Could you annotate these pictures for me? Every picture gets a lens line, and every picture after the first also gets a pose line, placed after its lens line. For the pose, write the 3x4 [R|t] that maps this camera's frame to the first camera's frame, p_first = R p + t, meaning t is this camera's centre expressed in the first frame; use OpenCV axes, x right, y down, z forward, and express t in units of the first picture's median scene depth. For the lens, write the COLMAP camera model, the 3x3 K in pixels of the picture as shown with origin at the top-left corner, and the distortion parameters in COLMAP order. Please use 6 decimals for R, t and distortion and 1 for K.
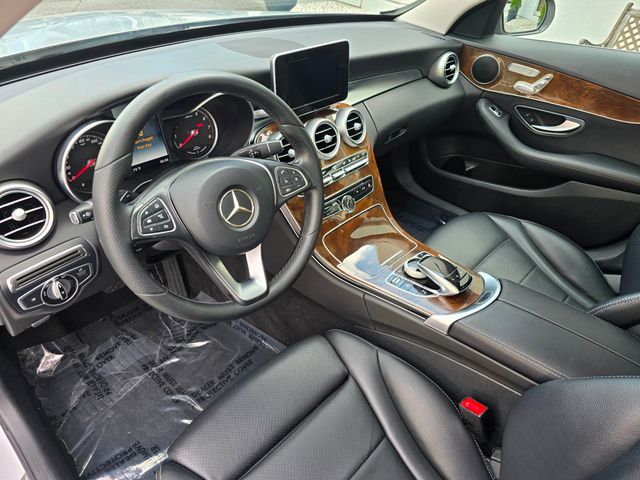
lens RADIAL K [[436.3, 0, 320.0], [0, 436.3, 240.0], [0, 0, 1]] dist [0.046325, -0.048237]
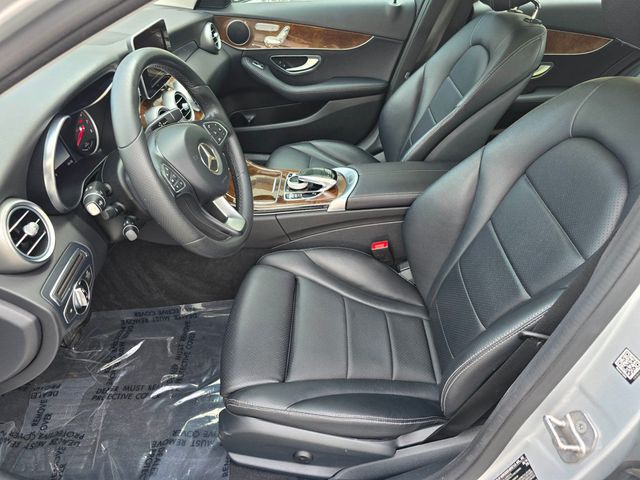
lens RADIAL K [[436.3, 0, 320.0], [0, 436.3, 240.0], [0, 0, 1]] dist [0.046325, -0.048237]
pose [[0.733482, -0.424735, 0.530663, -0.365636], [0.412897, 0.898588, 0.148511, 0.039895], [-0.539925, 0.110179, 0.834471, -0.070533]]
